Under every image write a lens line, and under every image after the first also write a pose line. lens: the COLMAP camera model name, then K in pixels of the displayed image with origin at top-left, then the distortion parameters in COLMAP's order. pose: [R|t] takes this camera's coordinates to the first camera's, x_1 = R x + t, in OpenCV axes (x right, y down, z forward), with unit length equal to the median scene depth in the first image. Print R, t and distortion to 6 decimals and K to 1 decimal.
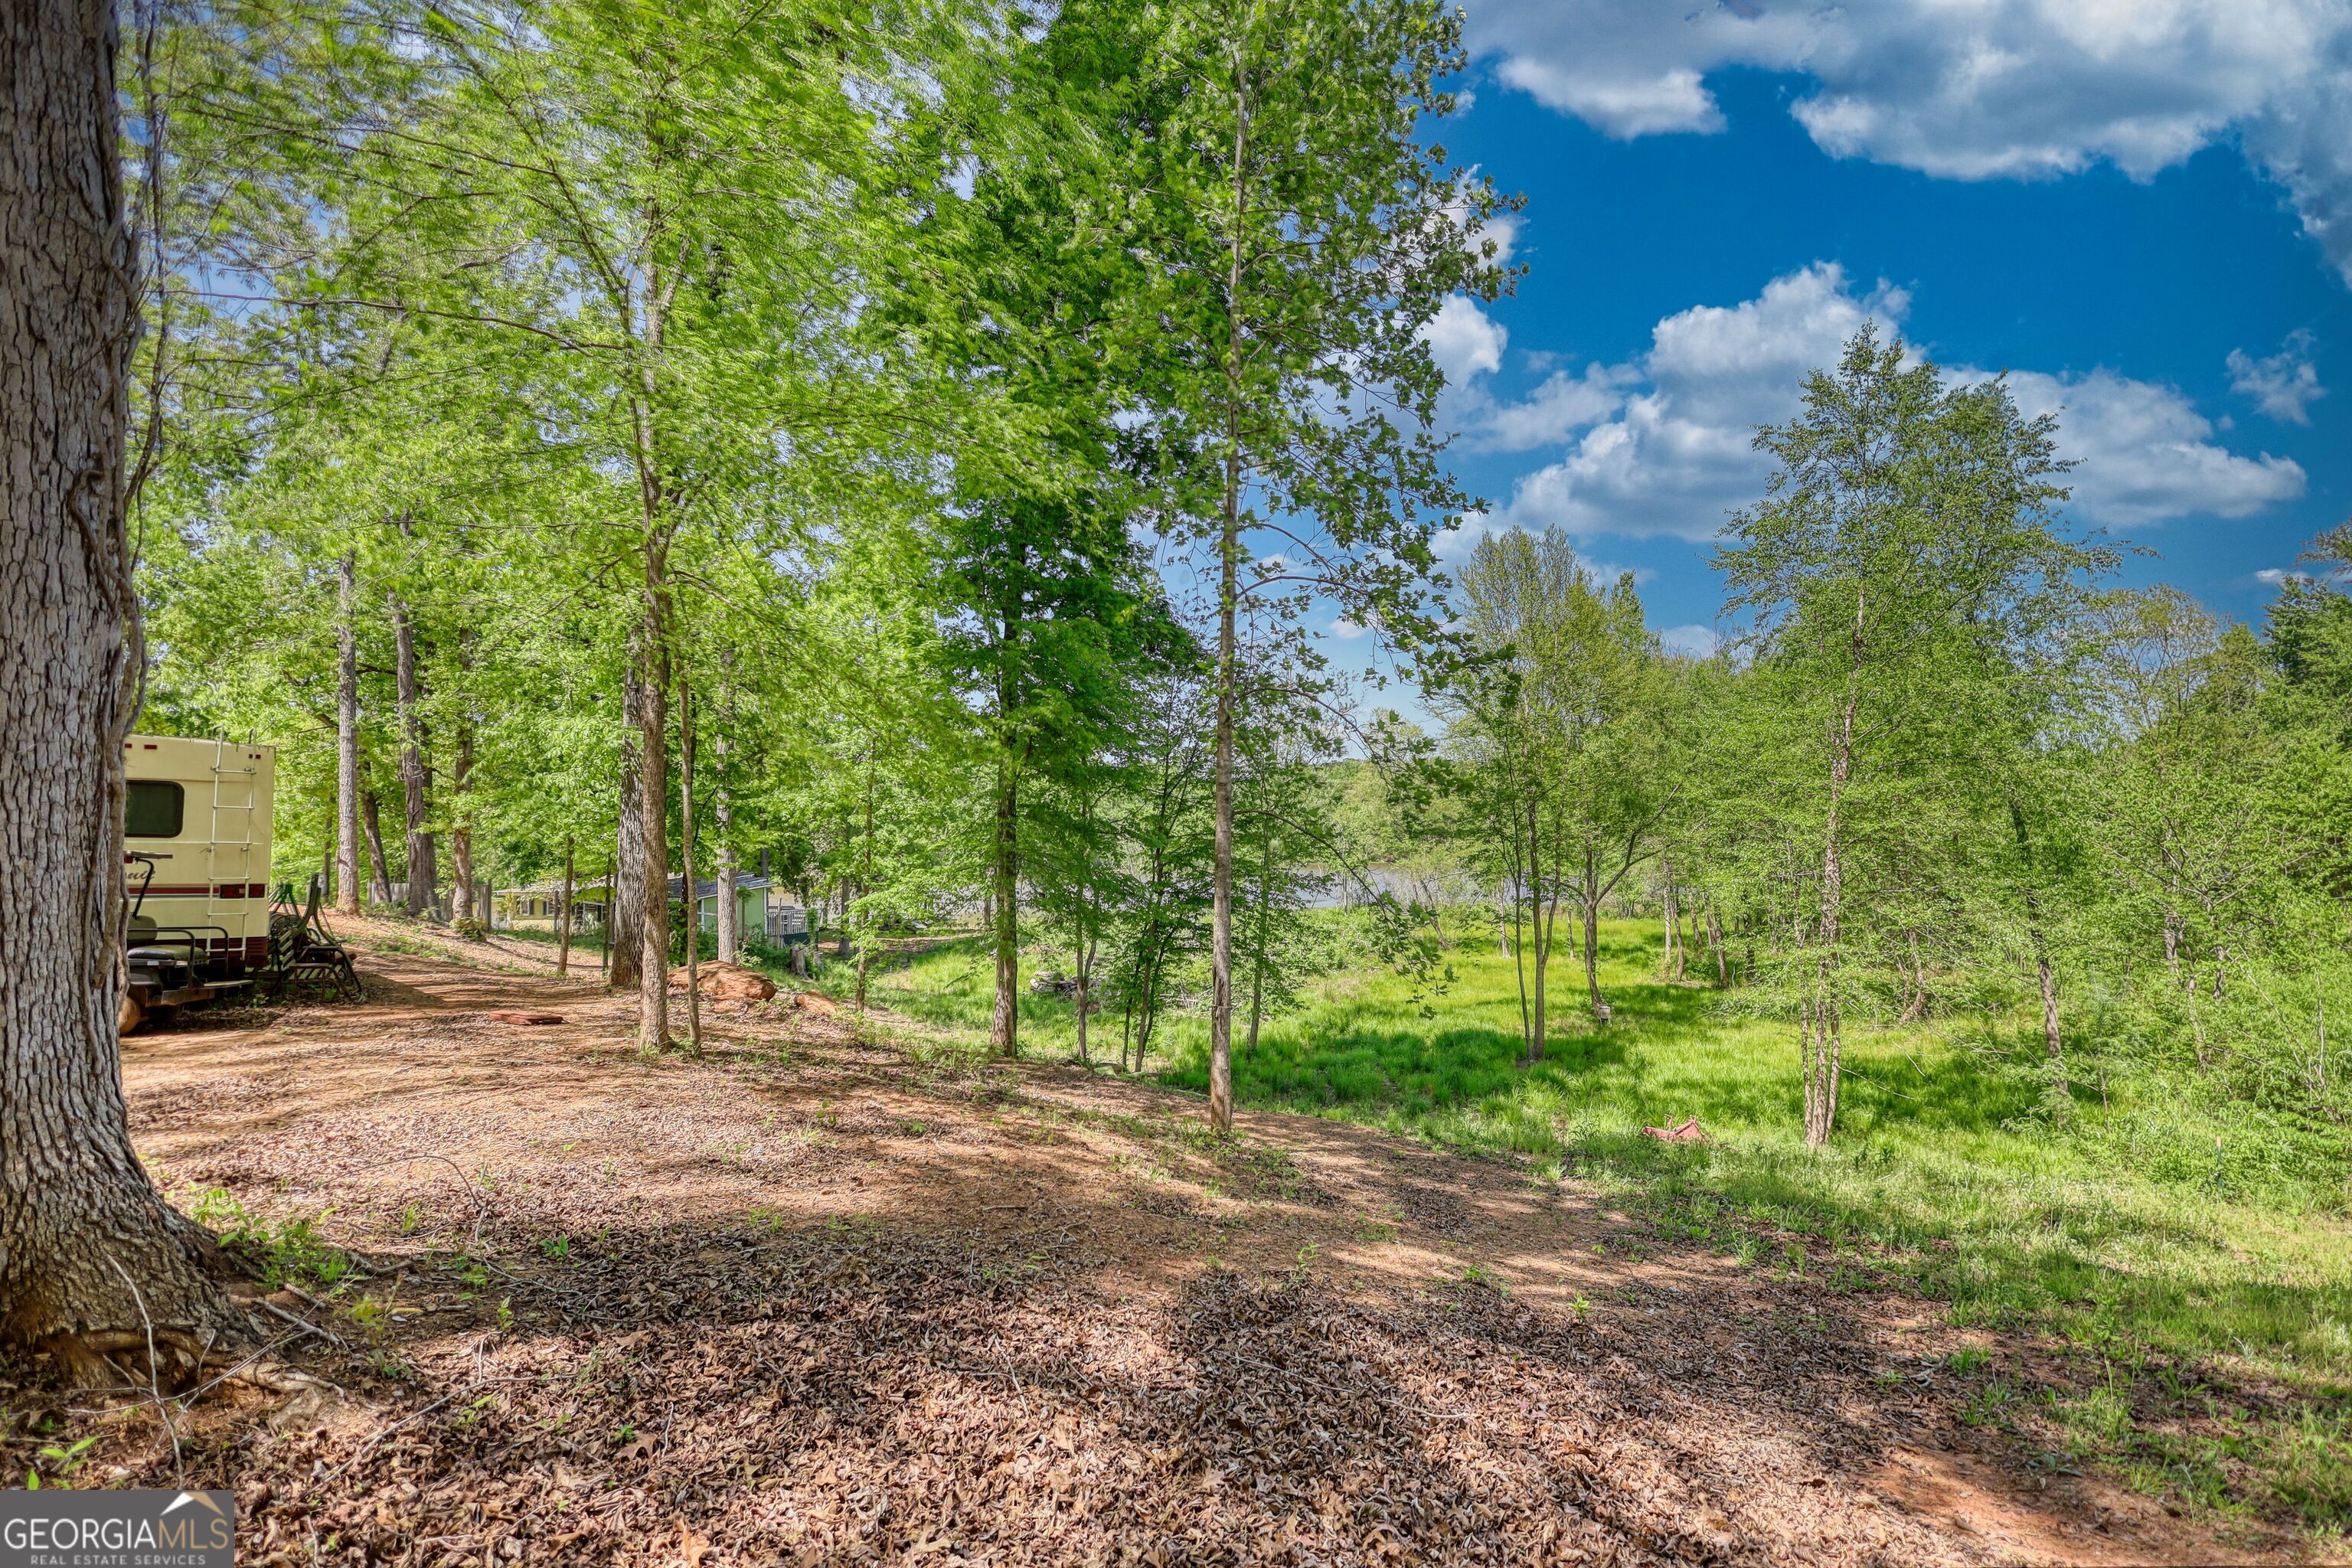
lens RADIAL K [[1112.1, 0, 1204.5], [0, 1112.1, 813.6], [0, 0, 1]] dist [-0.003103, -0.000194]
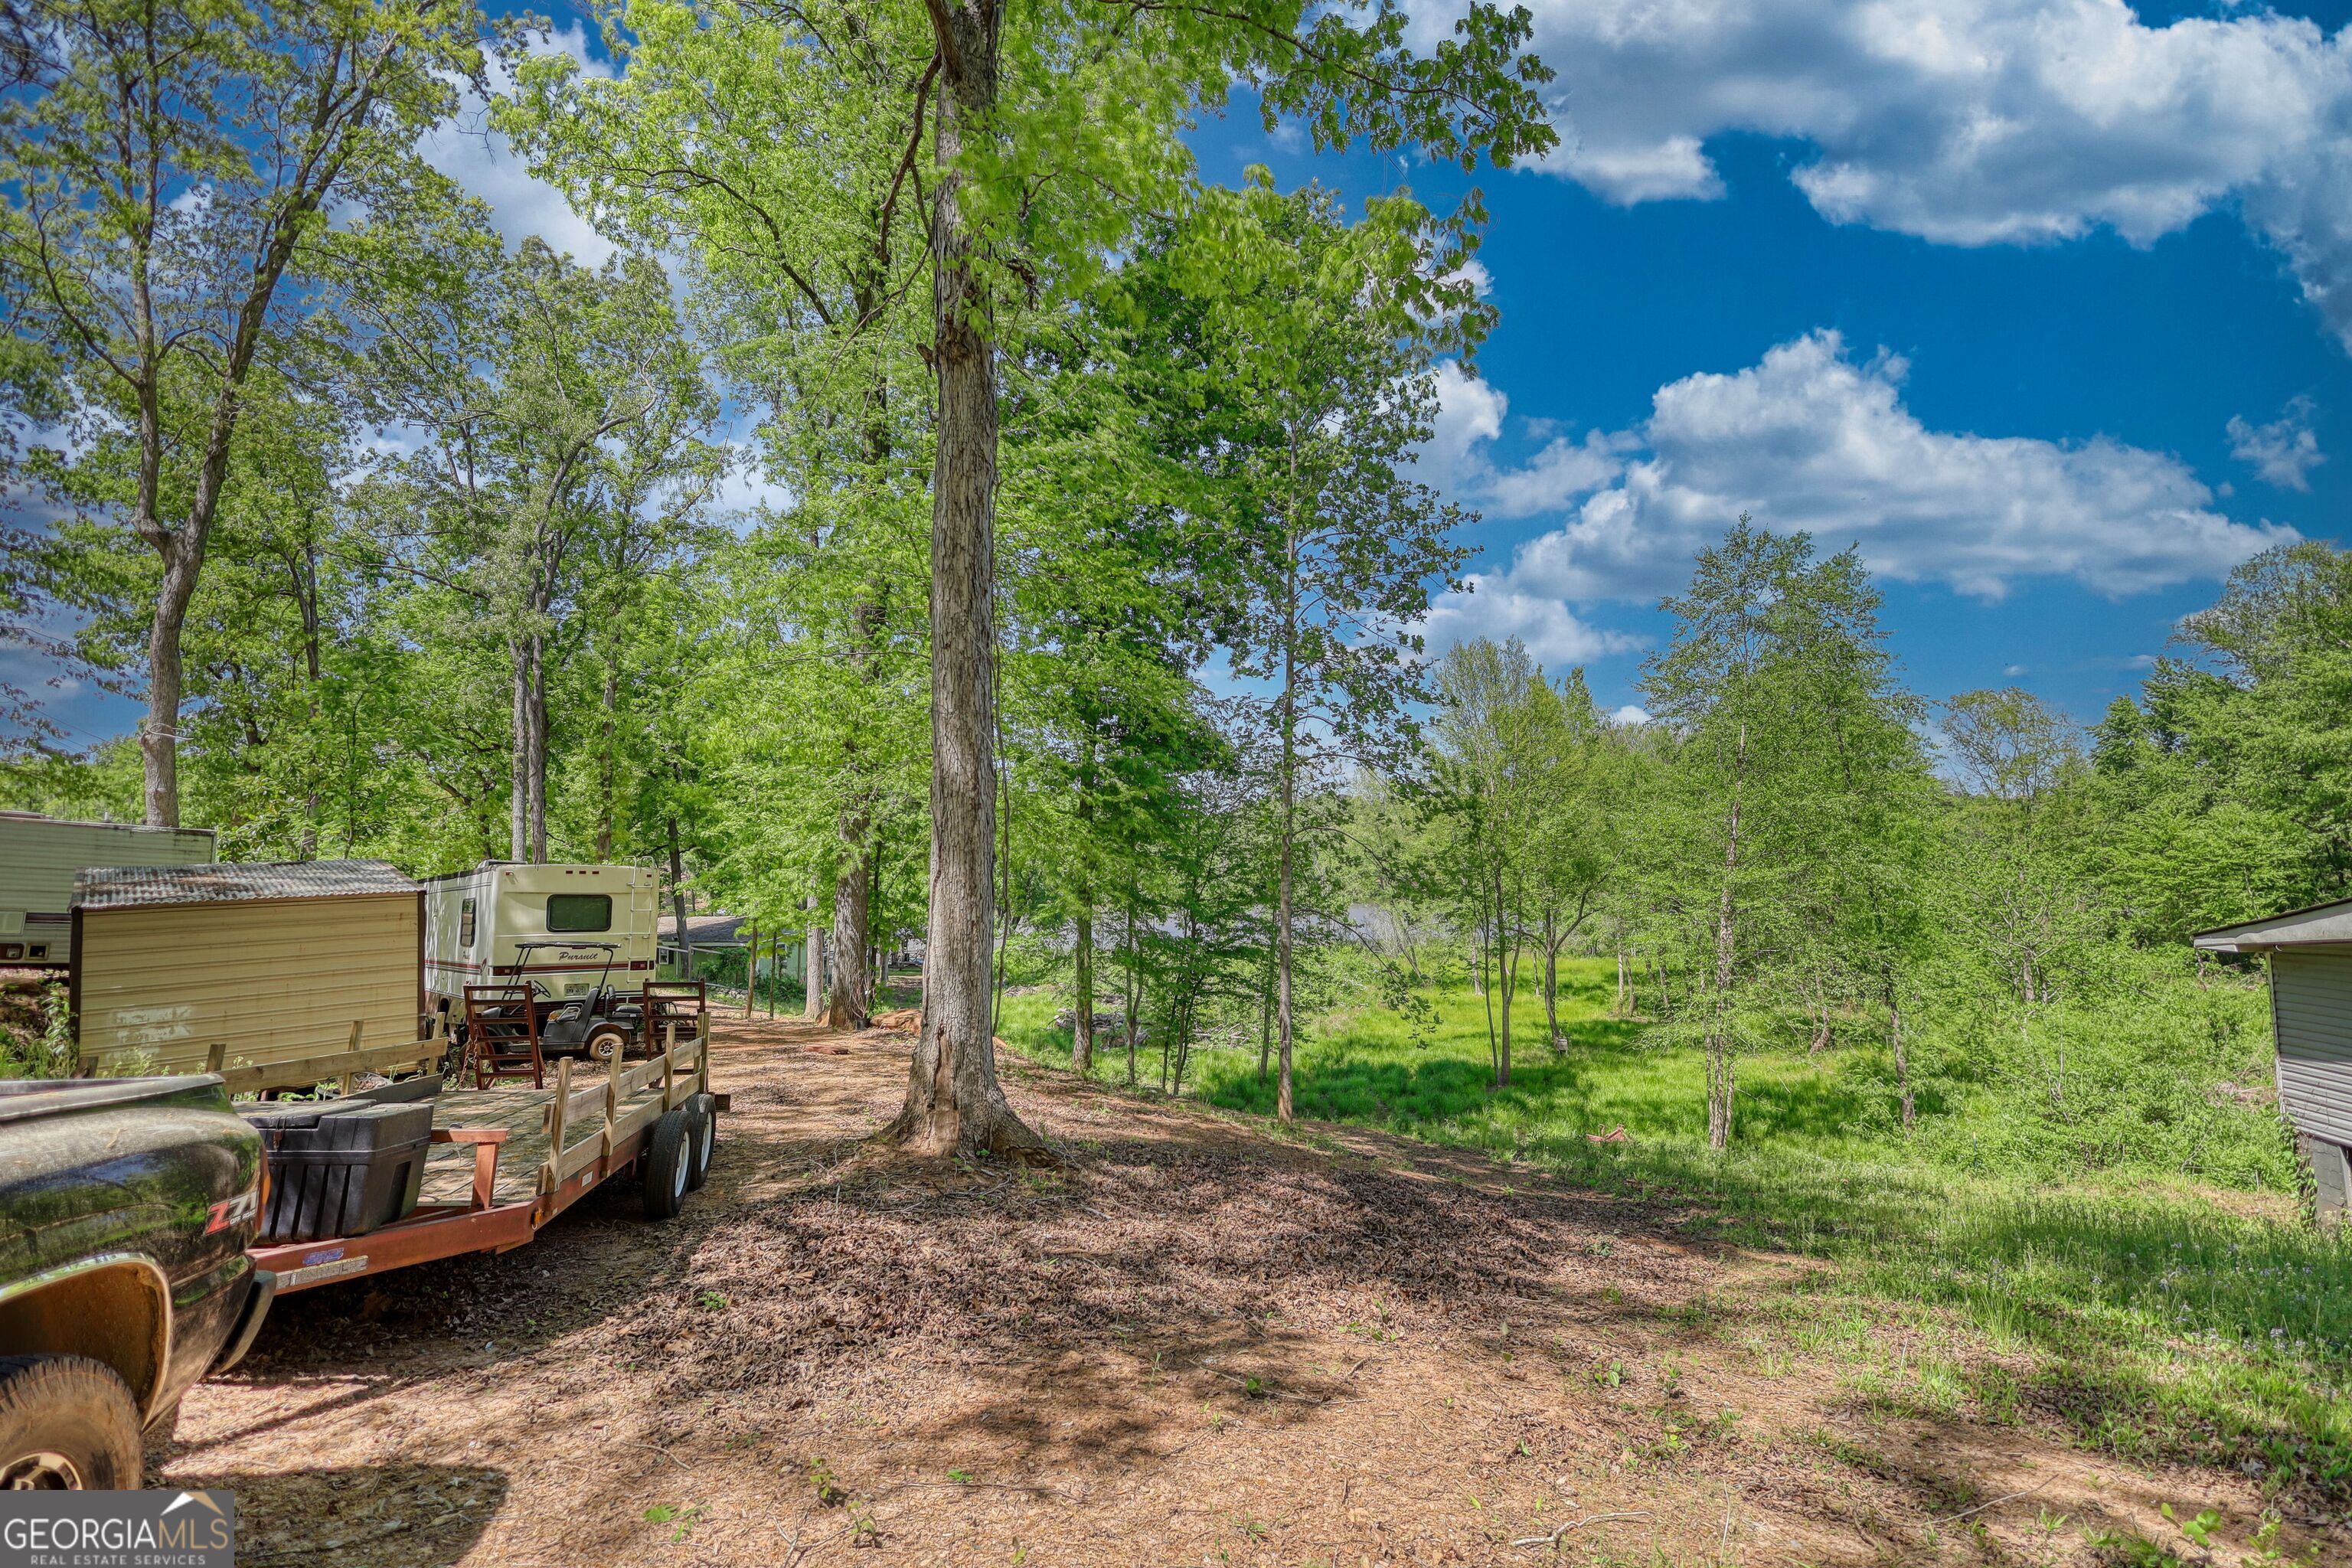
lens RADIAL K [[1112.1, 0, 1193.8], [0, 1112.1, 796.5], [0, 0, 1]] dist [-0.003103, -0.000194]
pose [[0.999897, 0.001514, 0.014296, -0.052812], [-0.000892, 0.999059, -0.043364, -0.036944], [-0.014348, 0.043347, 0.998957, -0.208016]]
